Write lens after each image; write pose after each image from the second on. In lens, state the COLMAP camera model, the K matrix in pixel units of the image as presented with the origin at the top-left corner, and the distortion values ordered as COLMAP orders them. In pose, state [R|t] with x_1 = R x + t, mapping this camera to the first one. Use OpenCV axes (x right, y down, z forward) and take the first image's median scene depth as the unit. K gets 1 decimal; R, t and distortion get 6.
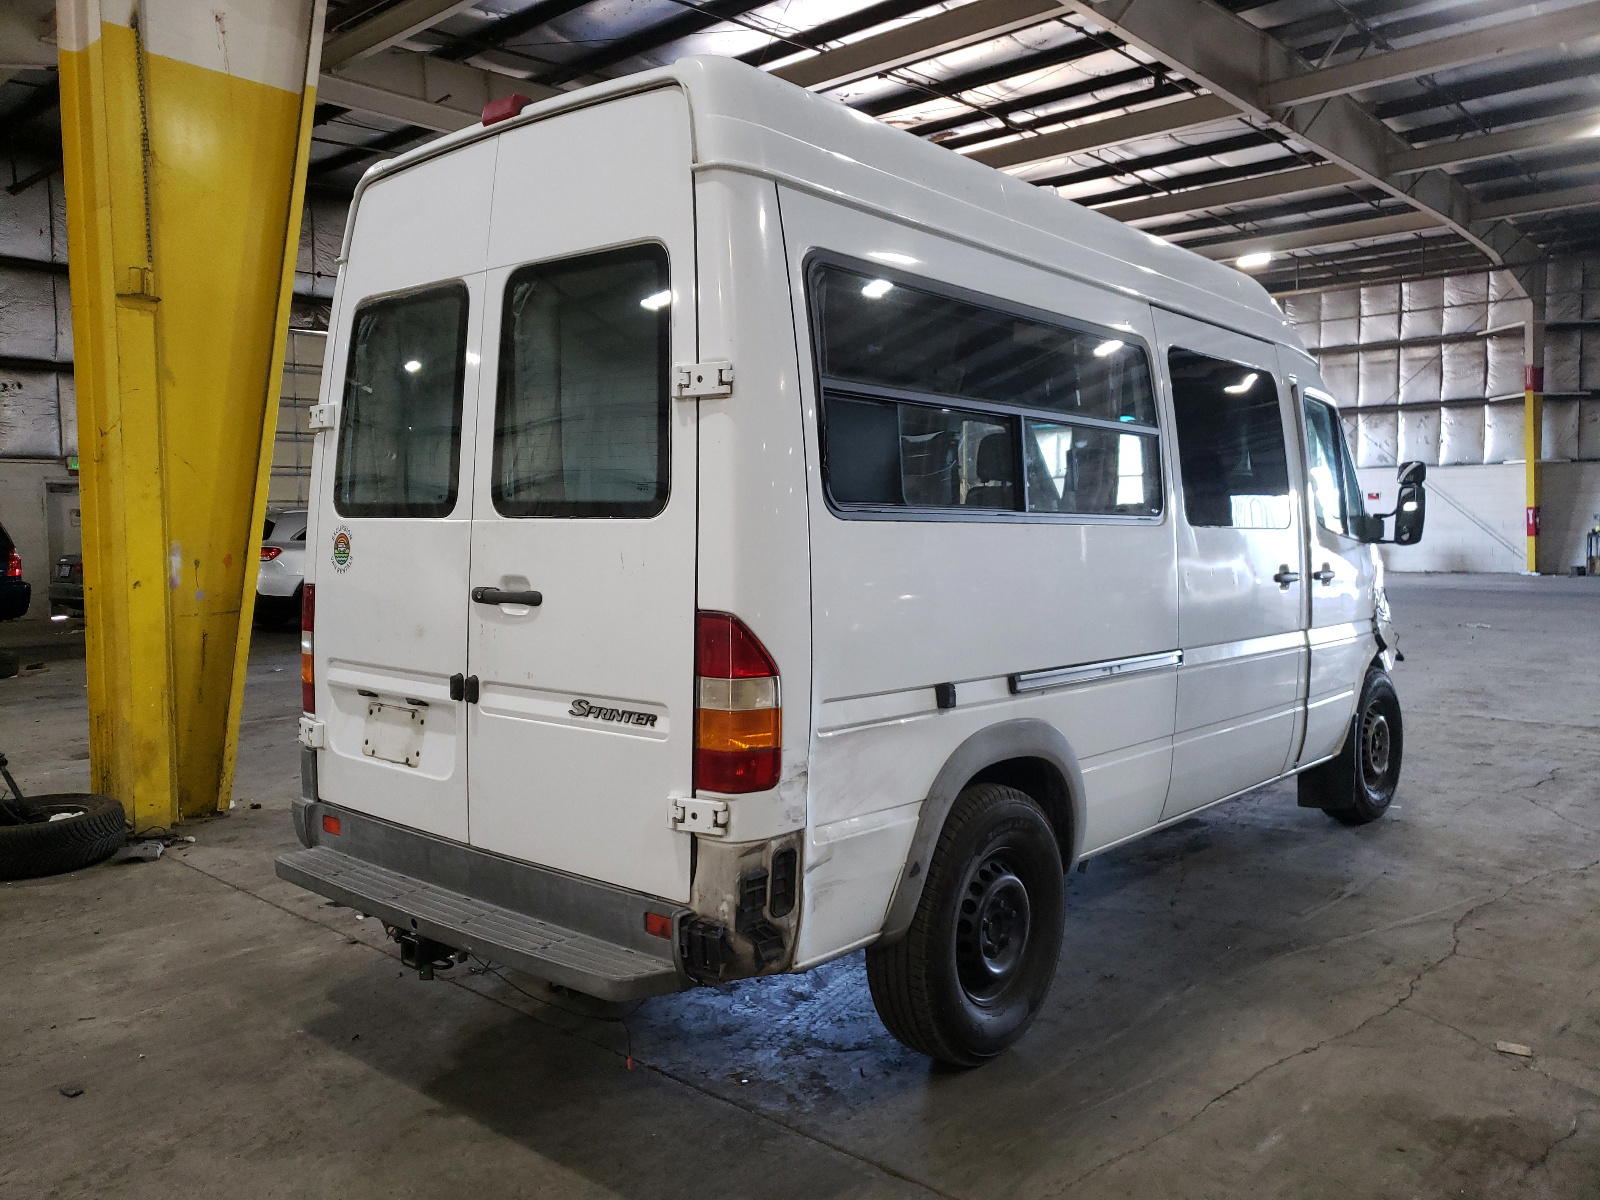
lens RADIAL K [[1246.9, 0, 794.6], [0, 1246.9, 567.7], [0, 0, 1]] dist [0.064116, -0.086771]
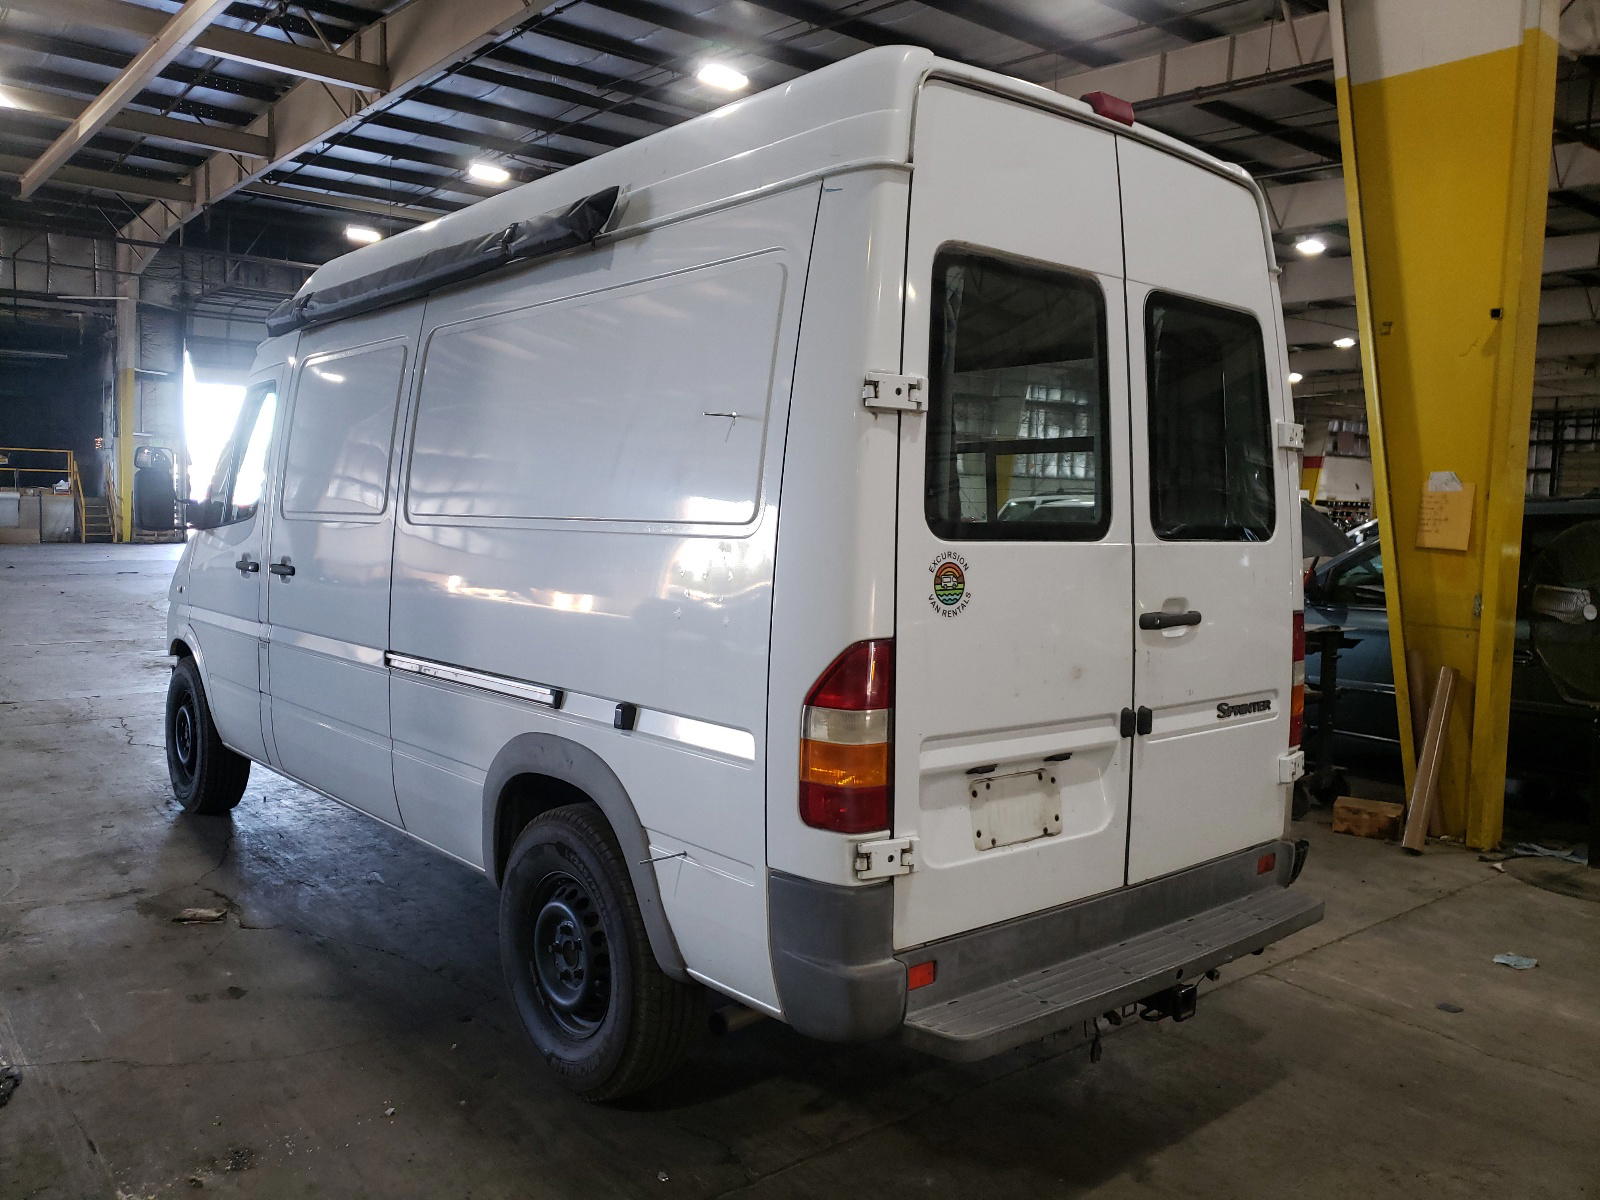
lens RADIAL K [[1217.9, 0, 743.3], [0, 1217.9, 591.1], [0, 0, 1]] dist [0.038017, -0.002691]
pose [[0.181250, -0.051875, 0.982068, -1.209952], [0.023809, 0.998547, 0.048351, -0.053717], [-0.983149, 0.014619, 0.182221, 1.113000]]
